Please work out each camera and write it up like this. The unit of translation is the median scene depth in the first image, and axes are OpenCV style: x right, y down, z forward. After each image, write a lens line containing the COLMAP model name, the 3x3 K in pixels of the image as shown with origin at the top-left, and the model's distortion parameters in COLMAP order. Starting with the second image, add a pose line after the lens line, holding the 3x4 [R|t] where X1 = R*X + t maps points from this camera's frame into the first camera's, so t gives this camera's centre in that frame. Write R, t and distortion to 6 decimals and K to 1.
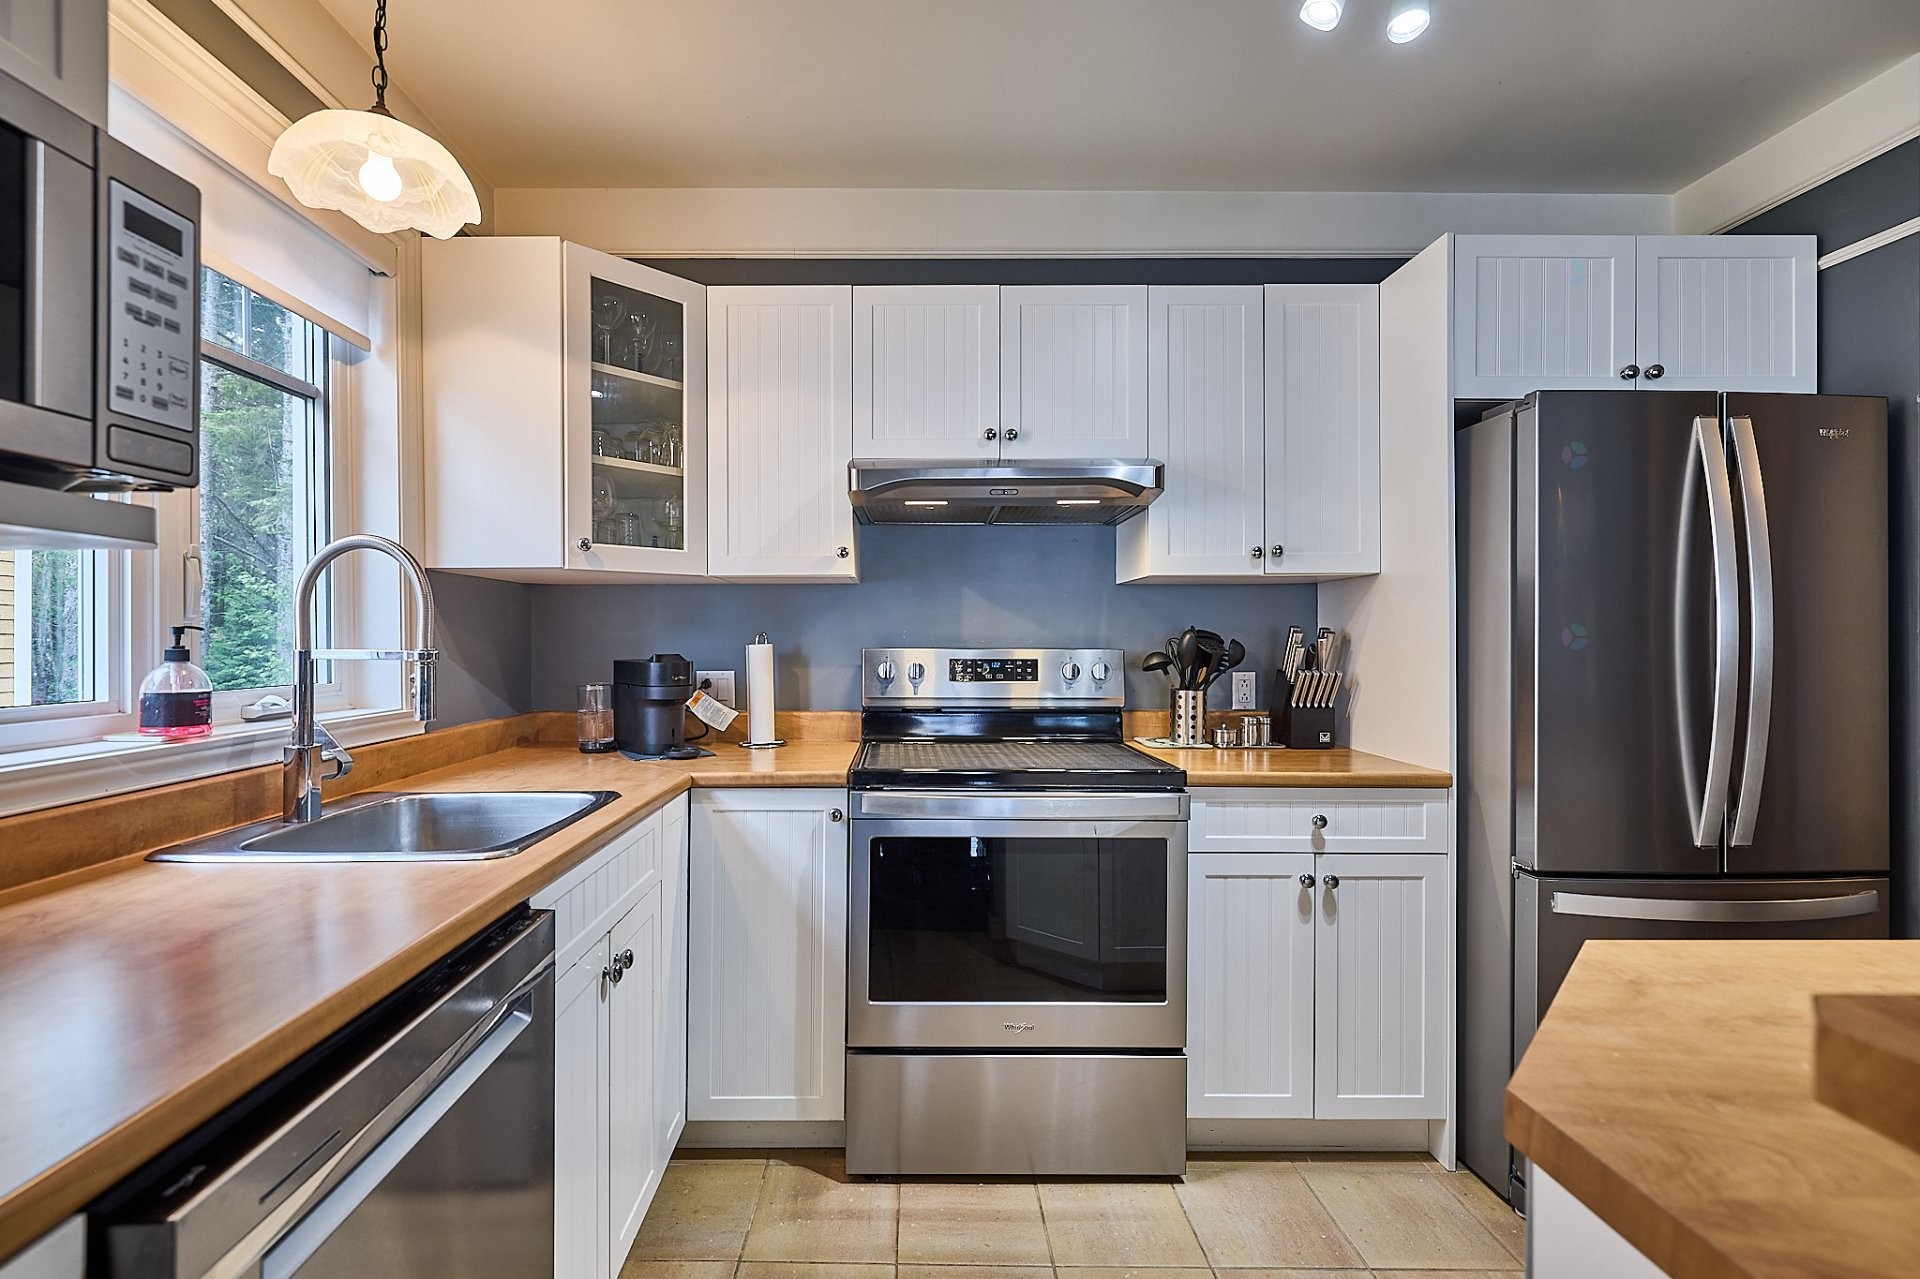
lens RADIAL K [[854.9, 0, 908.5], [0, 854.9, 642.8], [0, 0, 1]] dist [0.001880, -0.000241]
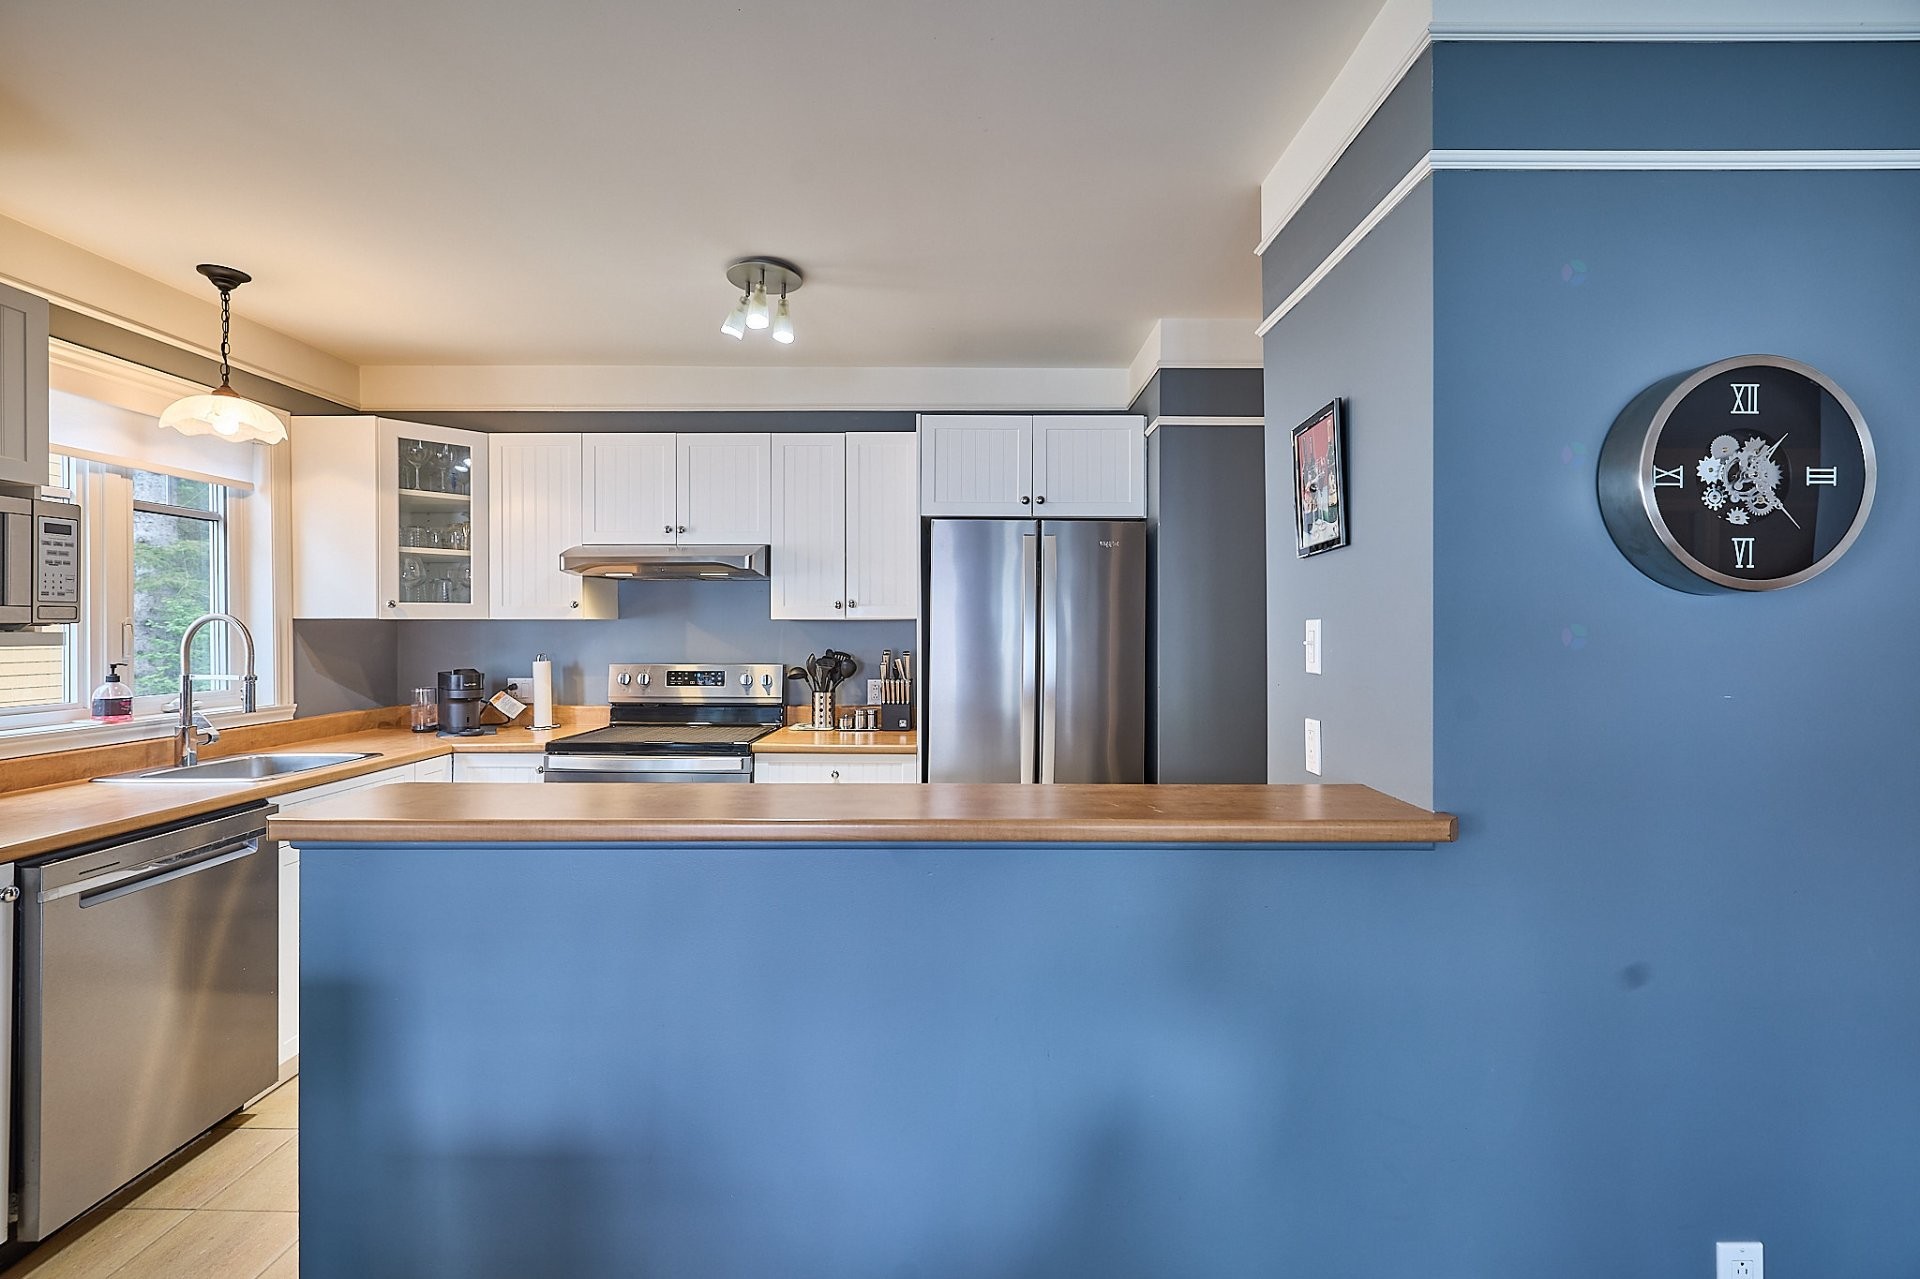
lens RADIAL K [[833.5, 0, 966.4], [0, 833.5, 634.5], [0, 0, 1]] dist [0.000647, -0.000124]
pose [[0.999987, 0.001715, -0.004769, 0.723917], [-0.001699, 0.999993, 0.003319, -0.063732], [0.004775, -0.003311, 0.999983, -0.584098]]
